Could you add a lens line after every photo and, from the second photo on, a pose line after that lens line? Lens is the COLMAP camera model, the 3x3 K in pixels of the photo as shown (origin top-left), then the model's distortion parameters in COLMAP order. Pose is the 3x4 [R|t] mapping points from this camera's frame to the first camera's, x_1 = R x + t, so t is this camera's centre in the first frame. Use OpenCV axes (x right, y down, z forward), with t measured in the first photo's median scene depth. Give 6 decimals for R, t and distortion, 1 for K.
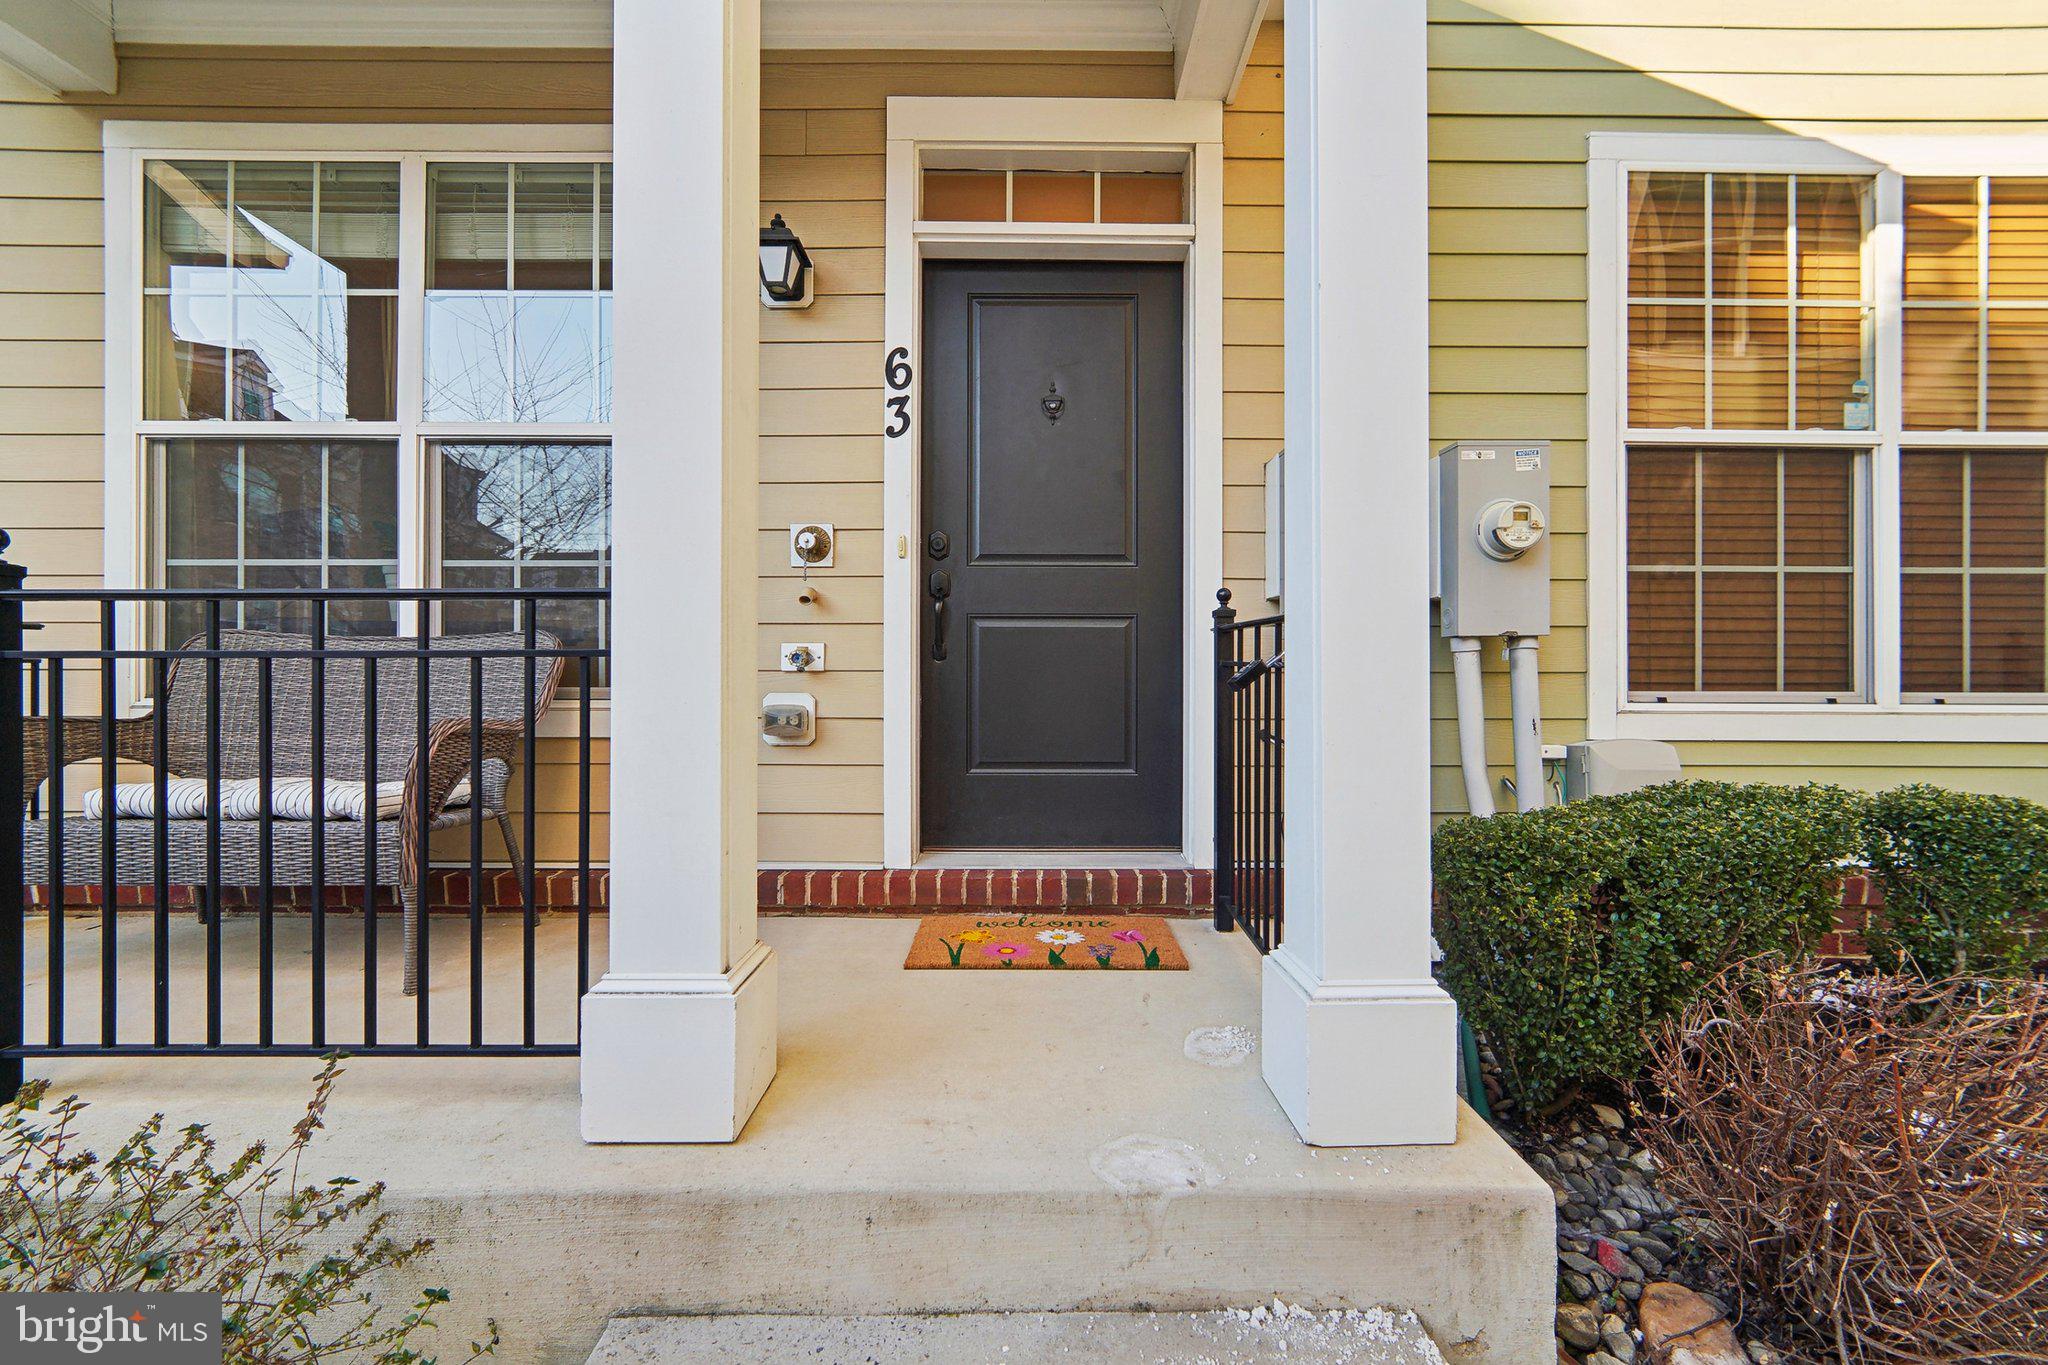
lens RADIAL K [[865.2, 0, 1029.5], [0, 865.2, 689.8], [0, 0, 1]] dist [-0.001749, -0.001424]
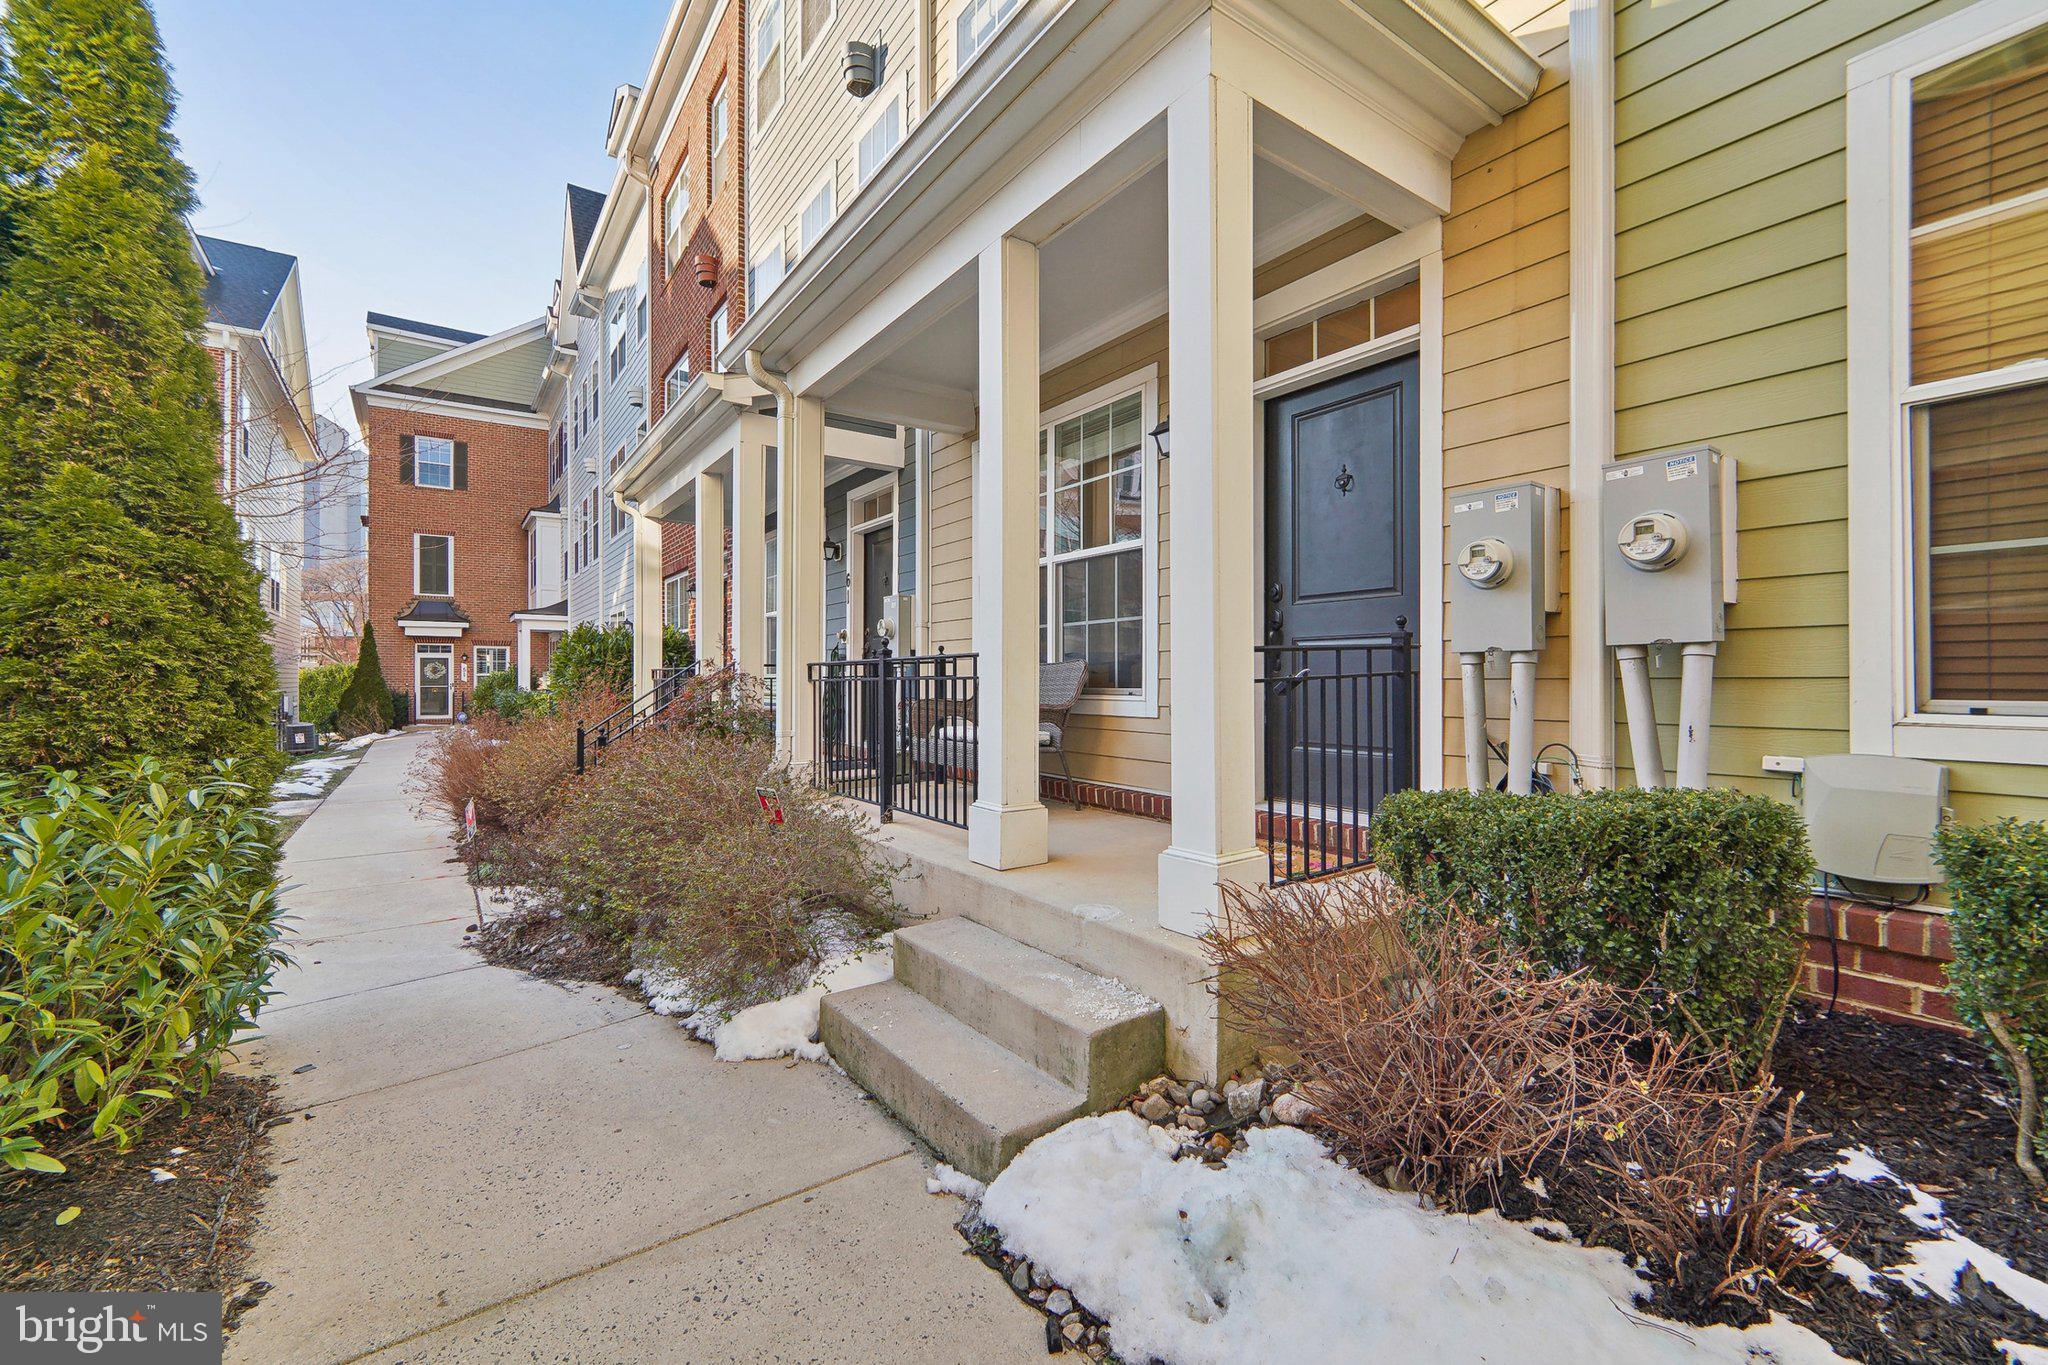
lens RADIAL K [[865.2, 0, 1019.3], [0, 865.2, 684.1], [0, 0, 1]] dist [-0.001749, -0.001424]
pose [[0.550586, 0.000214, -0.834778, 0.910957], [-0.003451, 0.999992, -0.002020, -0.009066], [0.834771, 0.003993, 0.550583, -0.179307]]
